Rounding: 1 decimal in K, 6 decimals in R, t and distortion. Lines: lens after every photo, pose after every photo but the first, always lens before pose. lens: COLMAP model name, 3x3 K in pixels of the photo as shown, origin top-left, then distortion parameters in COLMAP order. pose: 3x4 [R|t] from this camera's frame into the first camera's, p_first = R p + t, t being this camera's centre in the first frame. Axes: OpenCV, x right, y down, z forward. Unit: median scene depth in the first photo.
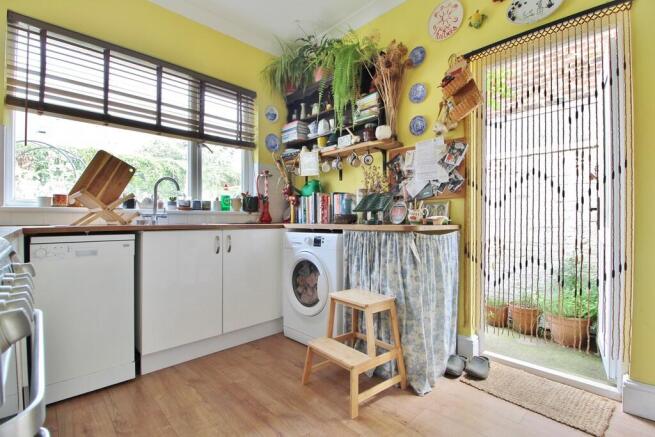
lens RADIAL K [[303.0, 0, 327.7], [0, 303.0, 220.4], [0, 0, 1]] dist [-0.015229, -0.004238]
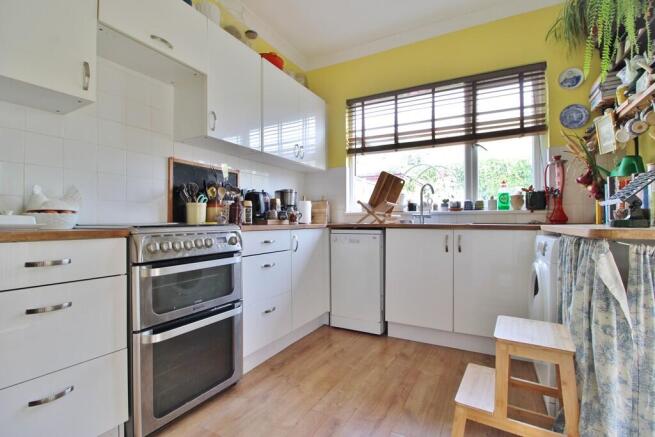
lens RADIAL K [[303.0, 0, 328.1], [0, 303.0, 220.9], [0, 0, 1]] dist [-0.015229, -0.004238]
pose [[0.294455, -0.001287, -0.955664, 0.429461], [-0.000860, 0.999998, -0.001612, 0.003971], [0.955665, 0.001297, 0.294454, 0.256058]]
